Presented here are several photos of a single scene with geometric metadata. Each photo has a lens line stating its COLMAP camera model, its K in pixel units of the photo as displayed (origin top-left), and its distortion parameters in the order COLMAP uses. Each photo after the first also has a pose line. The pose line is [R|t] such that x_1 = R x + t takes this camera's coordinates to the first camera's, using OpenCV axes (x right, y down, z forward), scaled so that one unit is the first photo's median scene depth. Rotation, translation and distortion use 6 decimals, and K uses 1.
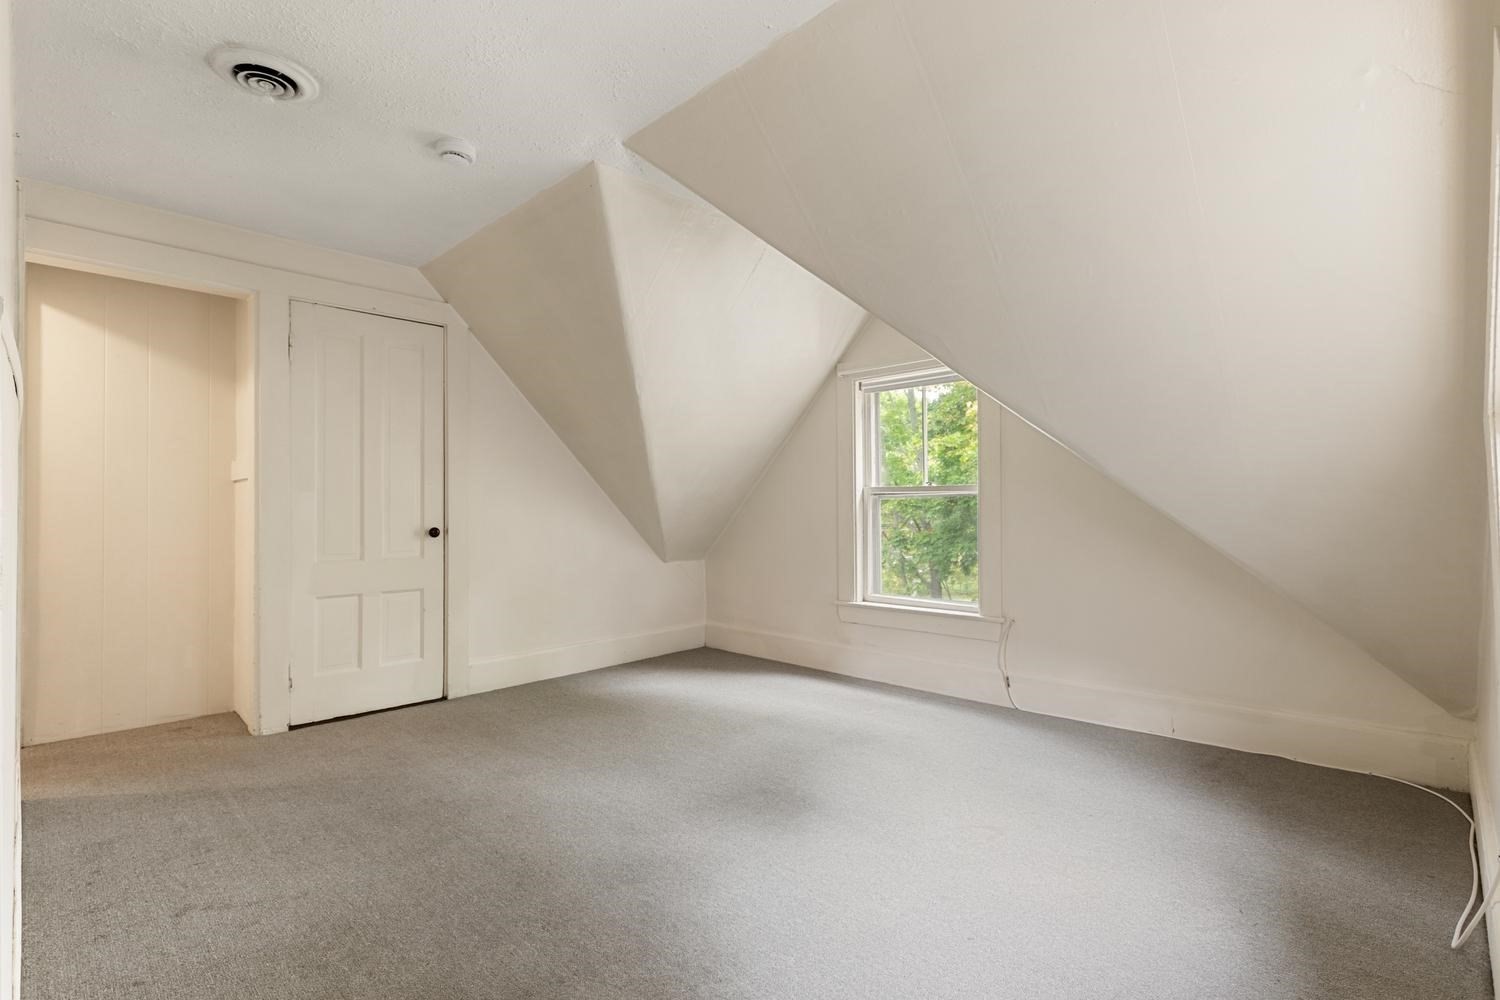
lens RADIAL K [[691.9, 0, 740.2], [0, 691.9, 497.3], [0, 0, 1]] dist [0.009310, -0.001668]
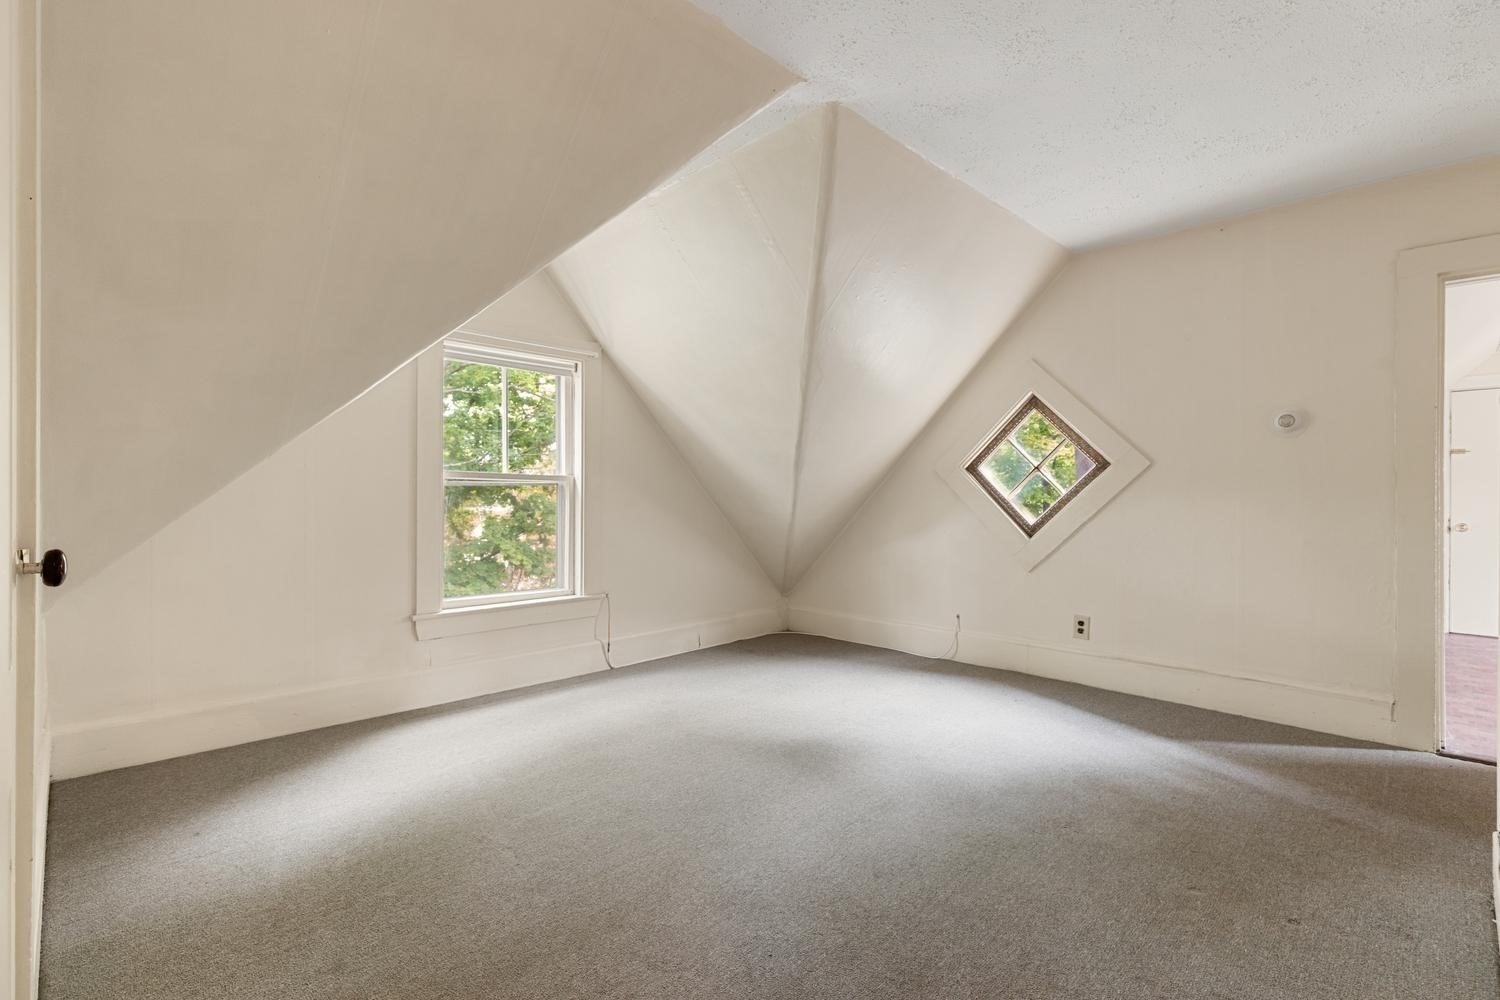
lens RADIAL K [[691.9, 0, 738.8], [0, 691.9, 497.3], [0, 0, 1]] dist [0.009310, -0.001668]
pose [[0.034186, 0.006926, 0.999392, -0.697096], [-0.018298, 0.999813, -0.006303, 0.017789], [-0.999248, -0.018071, 0.034306, 0.691431]]
